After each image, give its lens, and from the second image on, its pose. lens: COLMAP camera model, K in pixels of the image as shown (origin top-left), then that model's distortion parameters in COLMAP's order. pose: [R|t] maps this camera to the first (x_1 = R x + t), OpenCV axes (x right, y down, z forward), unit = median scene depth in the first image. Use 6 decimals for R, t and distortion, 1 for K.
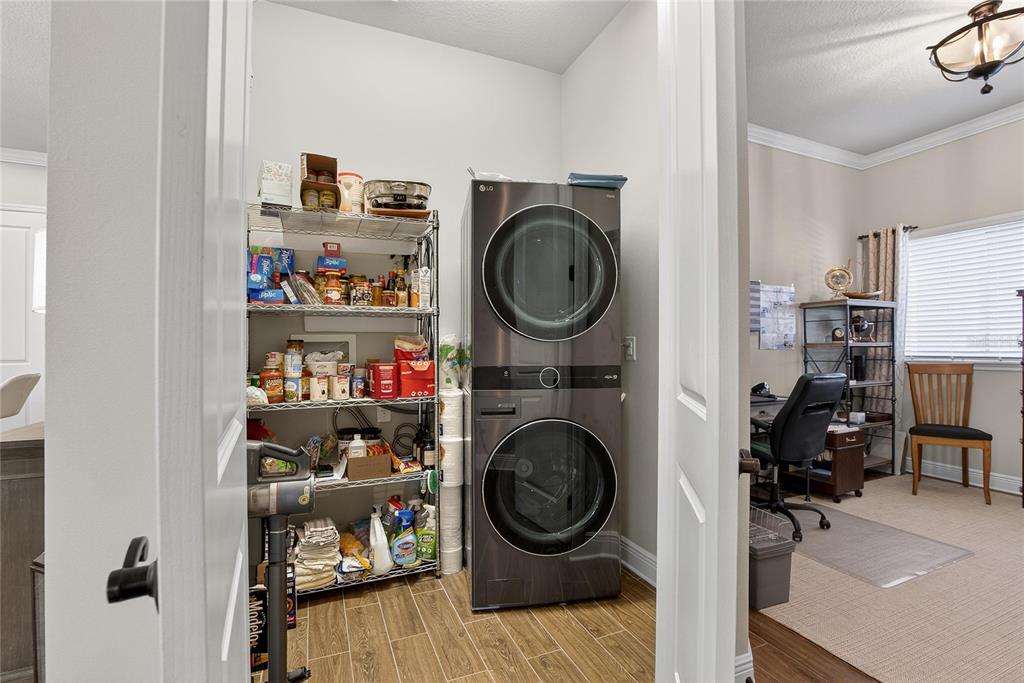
lens RADIAL K [[459.2, 0, 512.0], [0, 459.2, 344.3], [0, 0, 1]] dist [-0.022434, 0.001492]
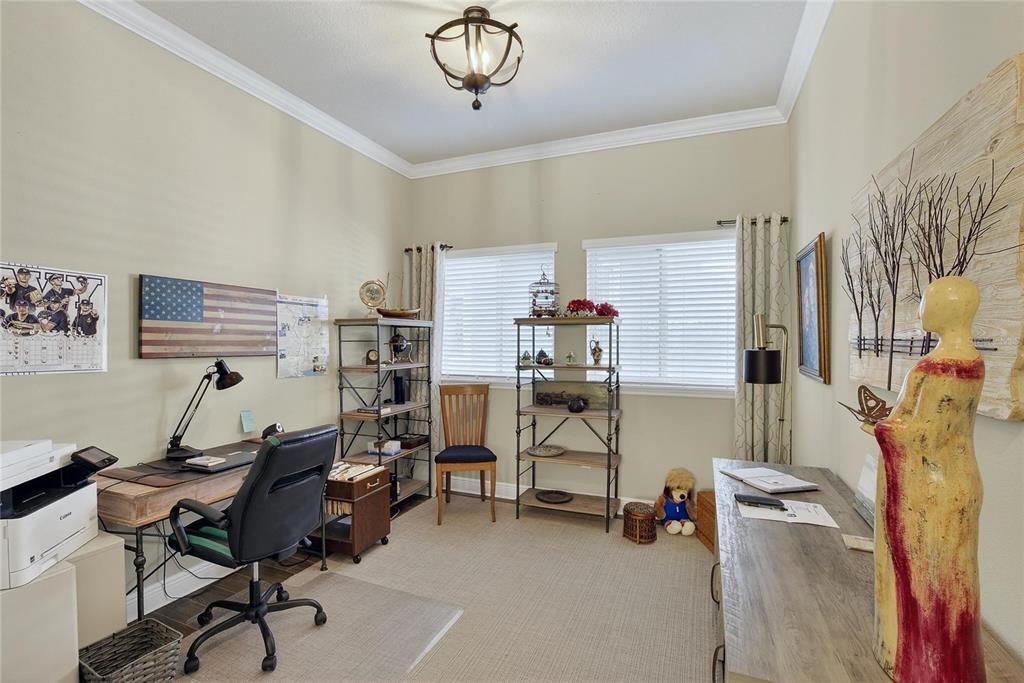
lens RADIAL K [[459.2, 0, 515.0], [0, 459.2, 339.6], [0, 0, 1]] dist [-0.022434, 0.001492]
pose [[0.718836, 0.002050, 0.695177, 0.290216], [-0.011007, 0.999904, 0.008433, -0.063819], [-0.695093, -0.013714, 0.718789, 0.166299]]
